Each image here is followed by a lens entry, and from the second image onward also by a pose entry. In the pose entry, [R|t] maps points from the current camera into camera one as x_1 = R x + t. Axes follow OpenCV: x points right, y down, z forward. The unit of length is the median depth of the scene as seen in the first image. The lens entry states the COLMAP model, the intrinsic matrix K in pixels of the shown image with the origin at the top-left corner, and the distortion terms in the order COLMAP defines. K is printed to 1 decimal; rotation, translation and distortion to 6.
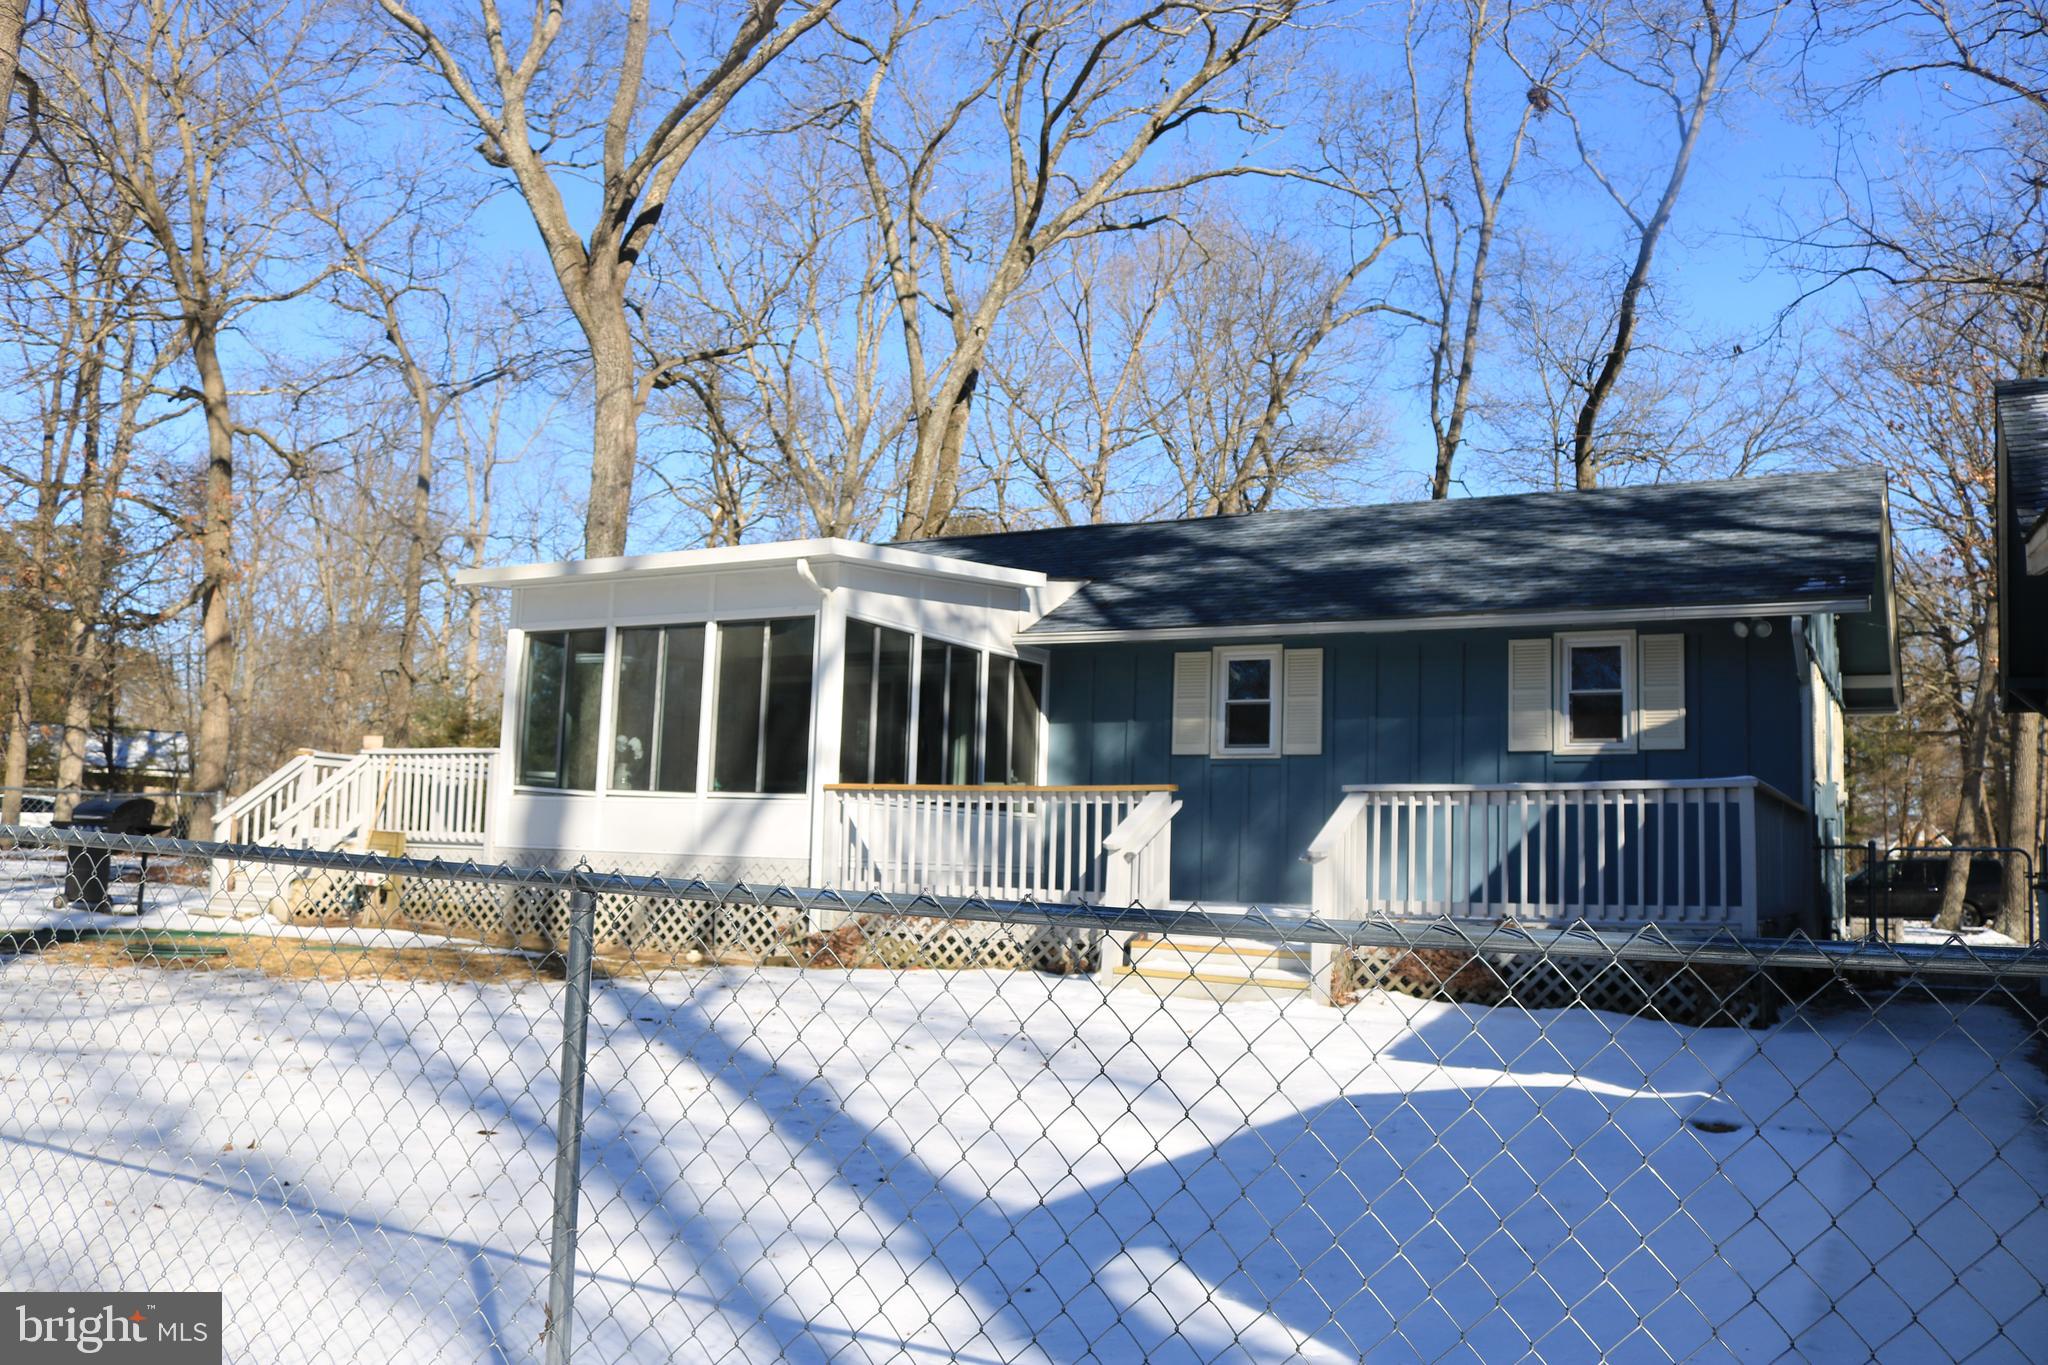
lens RADIAL K [[1728.7, 0, 1017.3], [0, 1728.7, 674.2], [0, 0, 1]] dist [-0.153833, 0.126752]
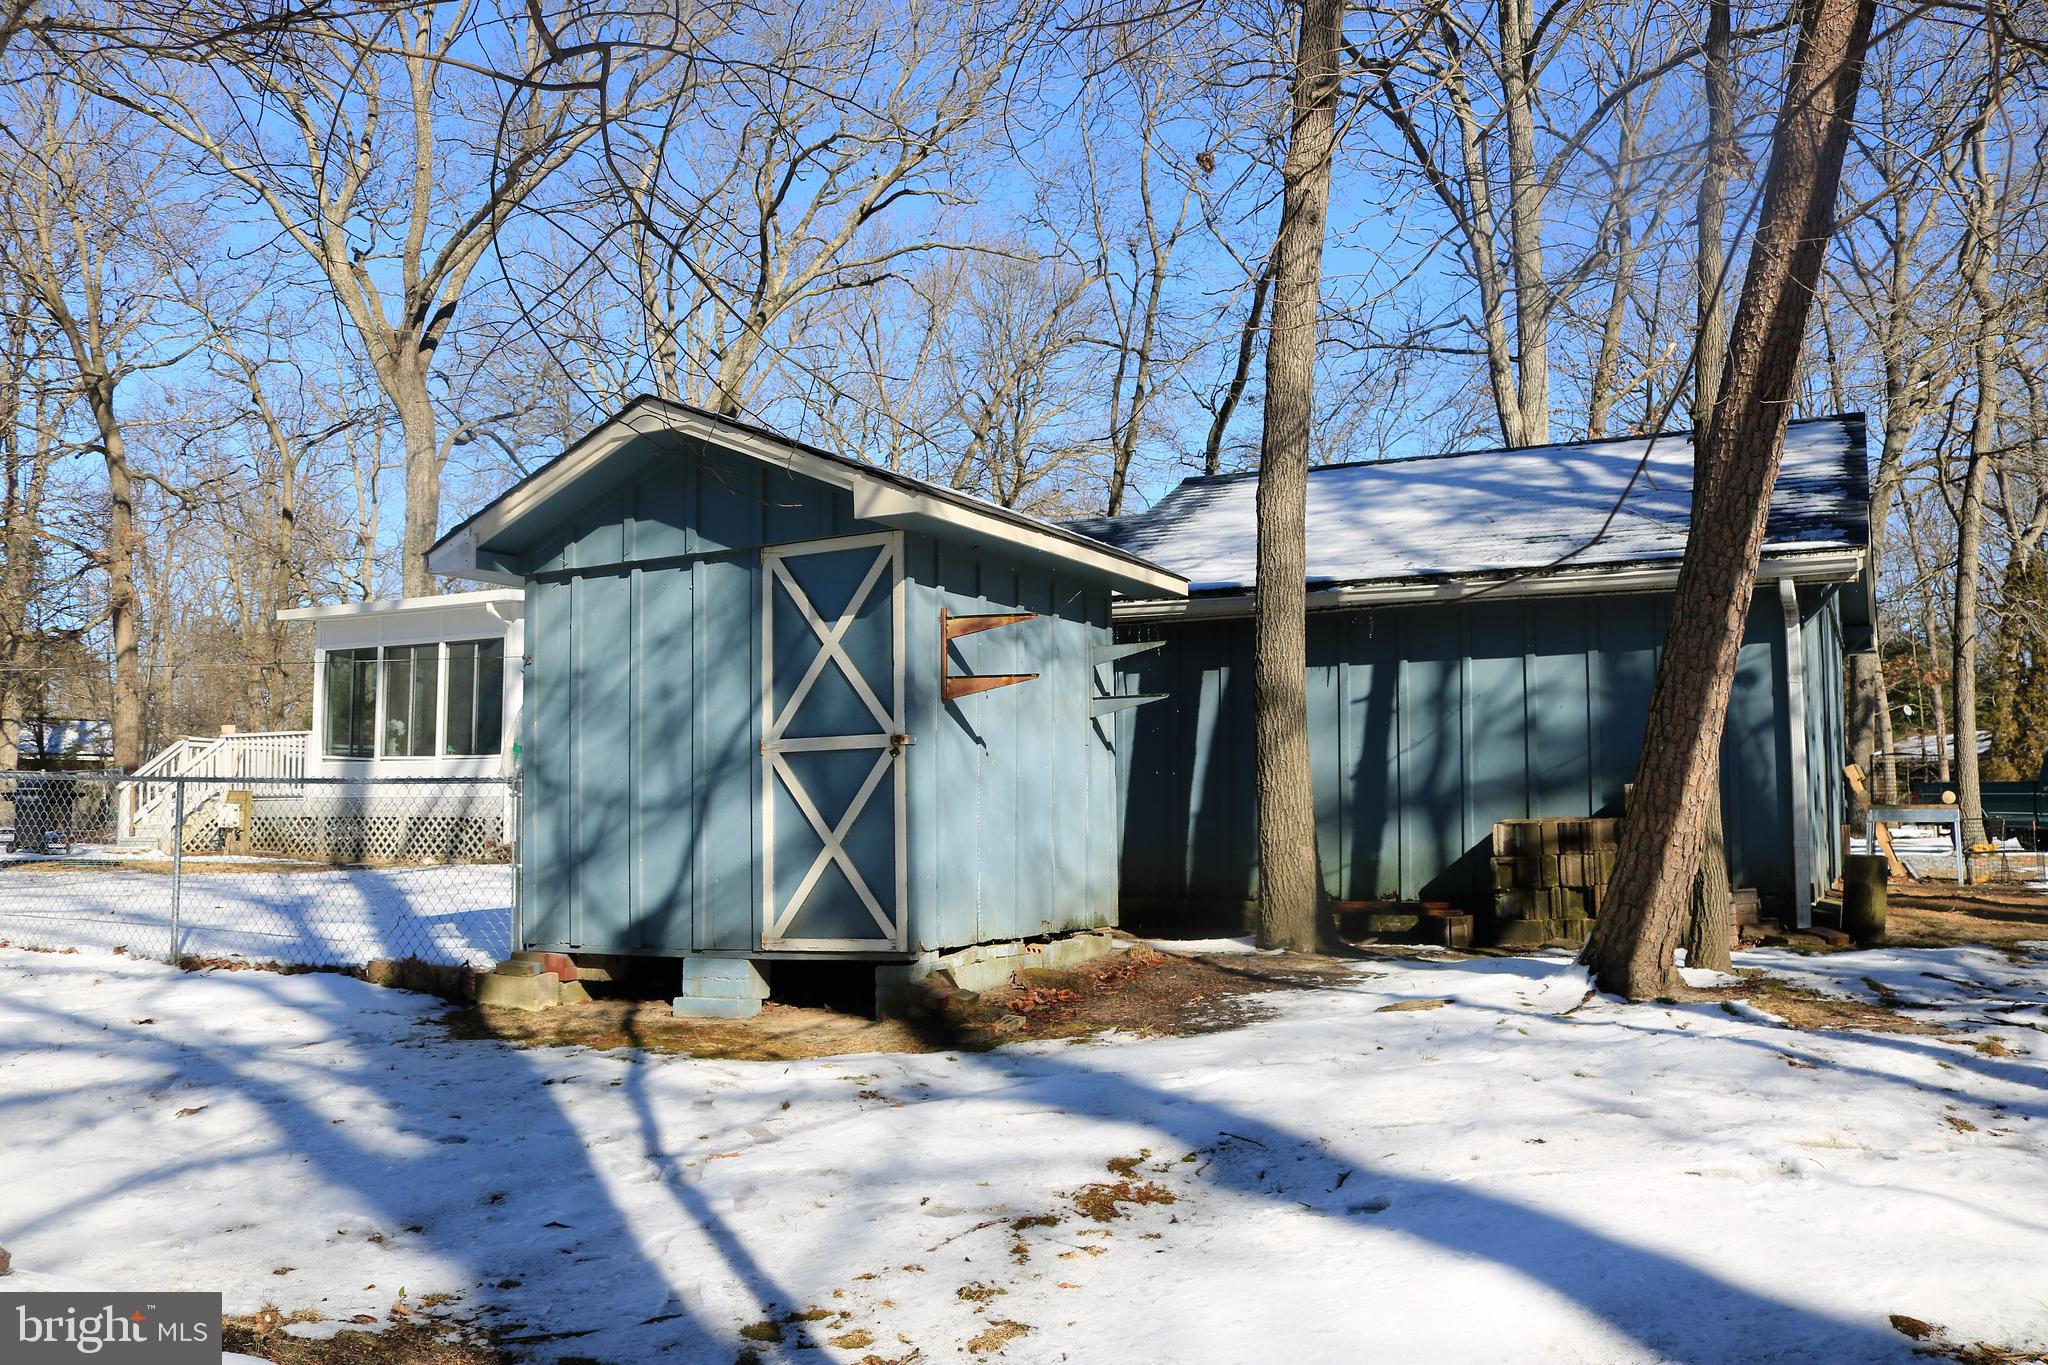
lens RADIAL K [[1728.7, 0, 1022.6], [0, 1728.7, 687.4], [0, 0, 1]] dist [-0.153833, 0.126752]
pose [[0.998813, -0.032455, 0.036324, 0.157965], [0.031191, 0.998906, 0.034844, -0.015672], [-0.037415, -0.033670, 0.998732, -0.292469]]
